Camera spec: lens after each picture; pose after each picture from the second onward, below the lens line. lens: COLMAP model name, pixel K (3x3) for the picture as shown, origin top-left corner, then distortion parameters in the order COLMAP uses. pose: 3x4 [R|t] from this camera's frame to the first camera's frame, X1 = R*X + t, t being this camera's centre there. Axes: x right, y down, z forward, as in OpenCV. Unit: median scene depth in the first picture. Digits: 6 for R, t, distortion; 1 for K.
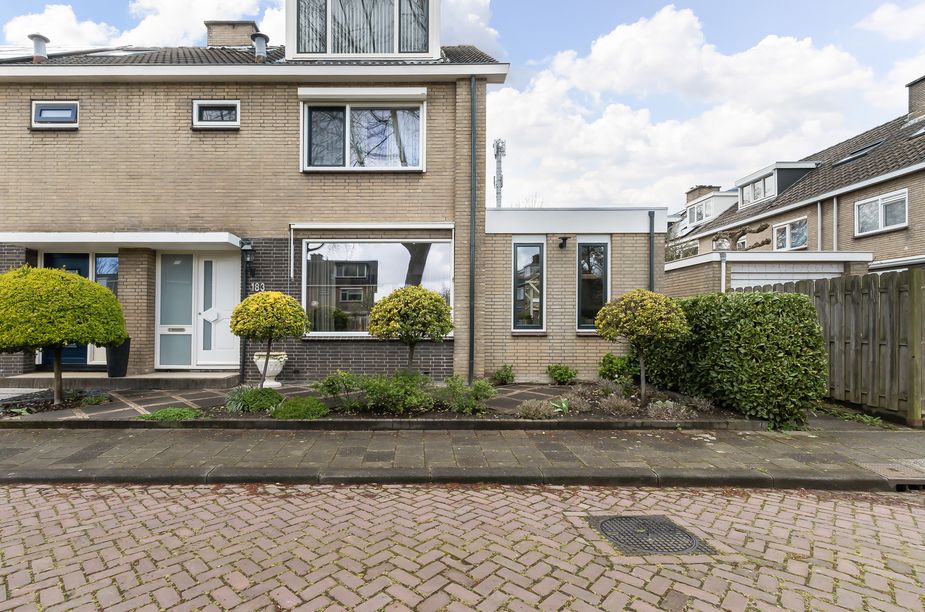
lens RADIAL K [[447.3, 0, 434.4], [0, 447.3, 326.6], [0, 0, 1]] dist [0.004959, -0.000927]
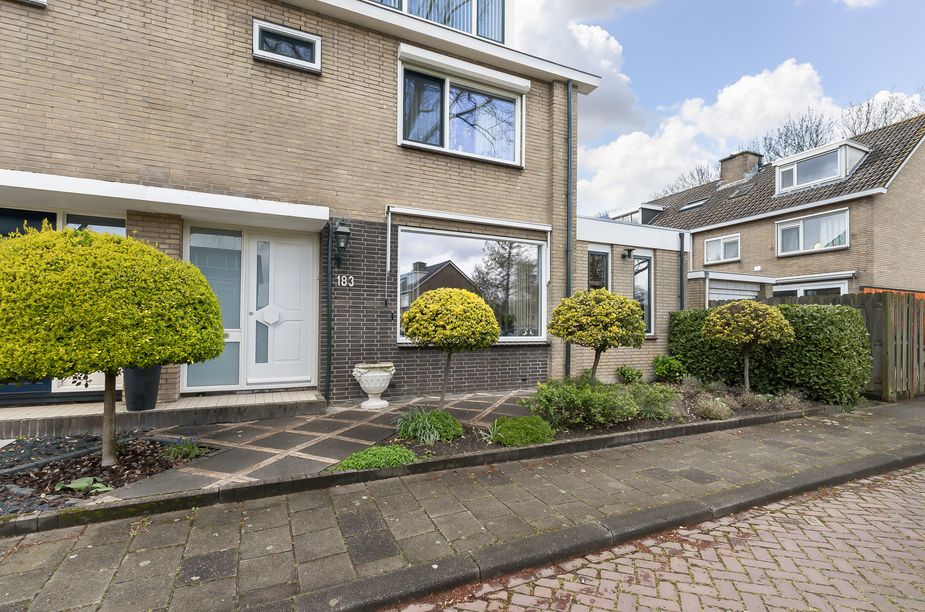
lens RADIAL K [[427.5, 0, 464.7], [0, 427.5, 326.6], [0, 0, 1]] dist [0.004435, 0.000022]
pose [[0.906066, 0.003978, 0.423118, -0.523113], [-0.002450, 0.999988, -0.004154, -0.005647], [-0.423129, 0.002727, 0.906065, 0.230554]]
